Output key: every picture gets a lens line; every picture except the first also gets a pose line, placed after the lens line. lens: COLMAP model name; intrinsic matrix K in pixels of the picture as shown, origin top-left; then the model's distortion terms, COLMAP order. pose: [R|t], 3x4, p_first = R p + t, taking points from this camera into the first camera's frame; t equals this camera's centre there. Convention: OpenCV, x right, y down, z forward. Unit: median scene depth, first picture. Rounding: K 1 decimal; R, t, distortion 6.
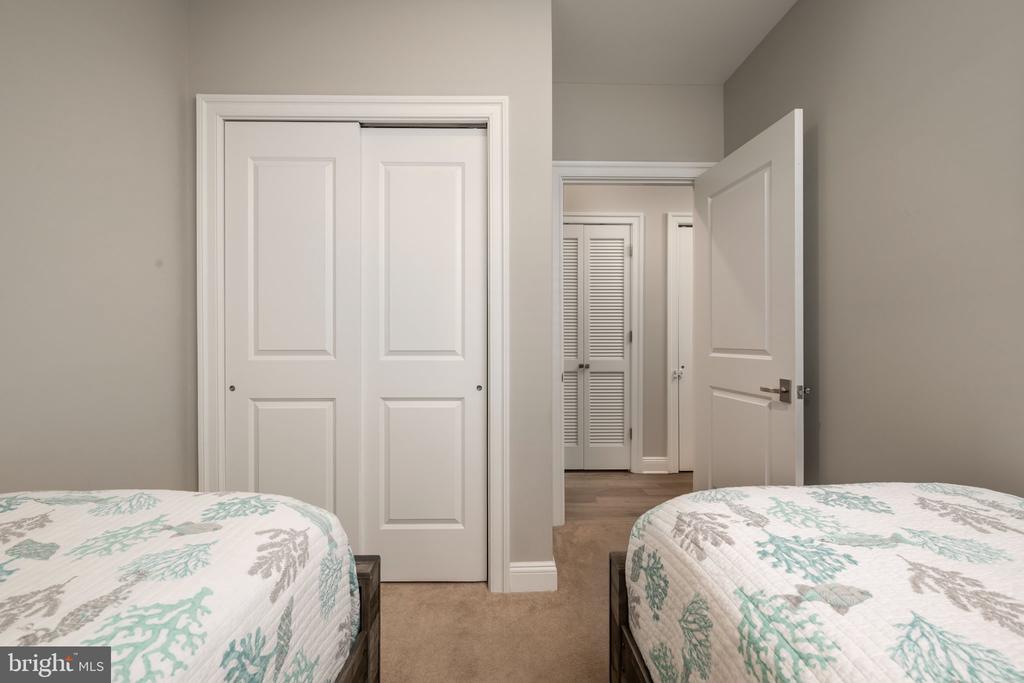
lens RADIAL K [[448.1, 0, 513.2], [0, 448.1, 350.3], [0, 0, 1]] dist [-0.015436, -0.000207]
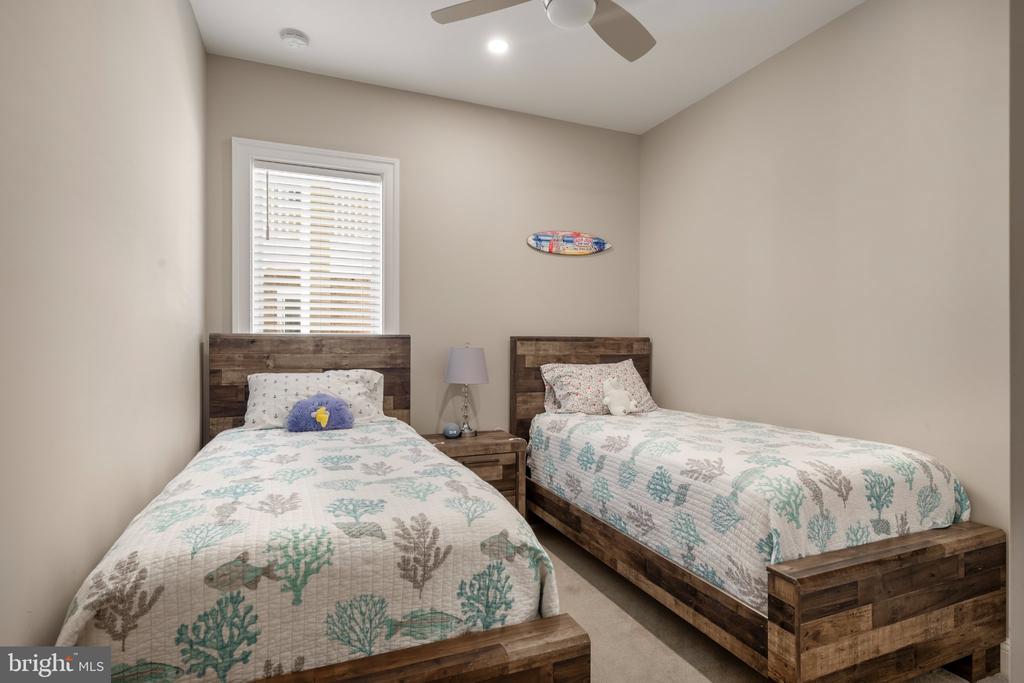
lens RADIAL K [[529.9, 0, 512.0], [0, 529.9, 341.5], [0, 0, 1]] dist [0.000046, -0.000013]
pose [[-0.927185, -0.001834, -0.374600, 1.000933], [-0.004406, 0.999972, 0.006011, -0.073747], [0.374579, 0.007224, -0.927167, 2.615766]]
